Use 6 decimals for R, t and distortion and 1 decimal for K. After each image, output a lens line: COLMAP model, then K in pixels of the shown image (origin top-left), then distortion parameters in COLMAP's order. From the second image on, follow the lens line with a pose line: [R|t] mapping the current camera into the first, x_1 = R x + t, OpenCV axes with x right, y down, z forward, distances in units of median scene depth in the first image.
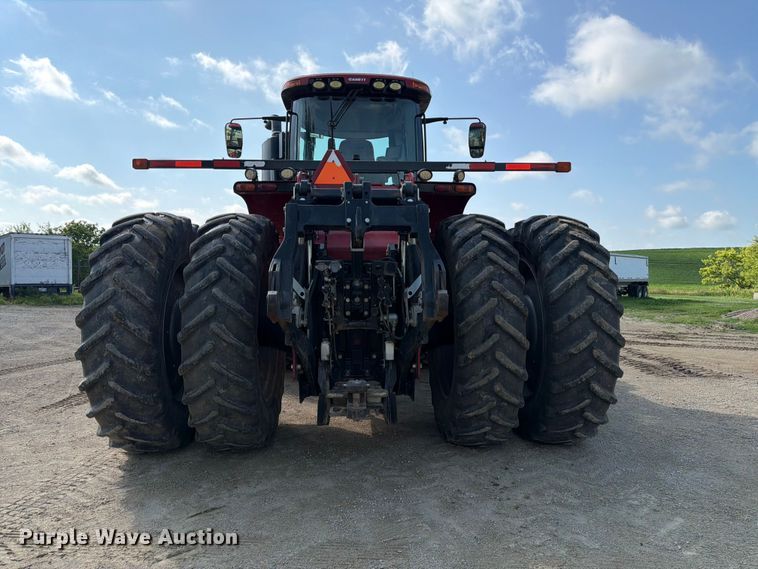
lens RADIAL K [[514.8, 0, 374.3], [0, 514.8, 284.5], [0, 0, 1]] dist [0.010514, -0.024278]
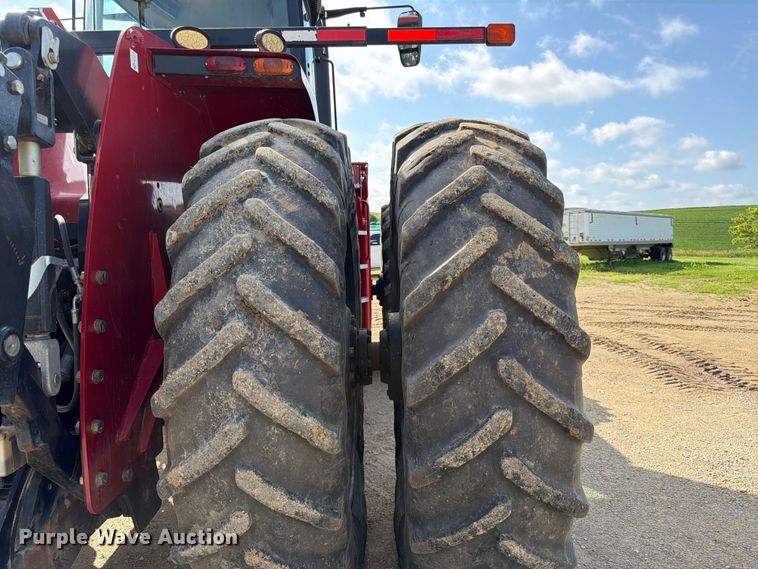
lens RADIAL K [[528.3, 0, 379.0], [0, 528.3, 284.5], [0, 0, 1]] dist [0.005425, -0.000412]
pose [[0.999629, -0.019149, -0.019366, 0.294310], [0.020335, 0.997808, 0.062974, -0.019170], [0.018118, -0.063344, 0.997827, 0.535835]]
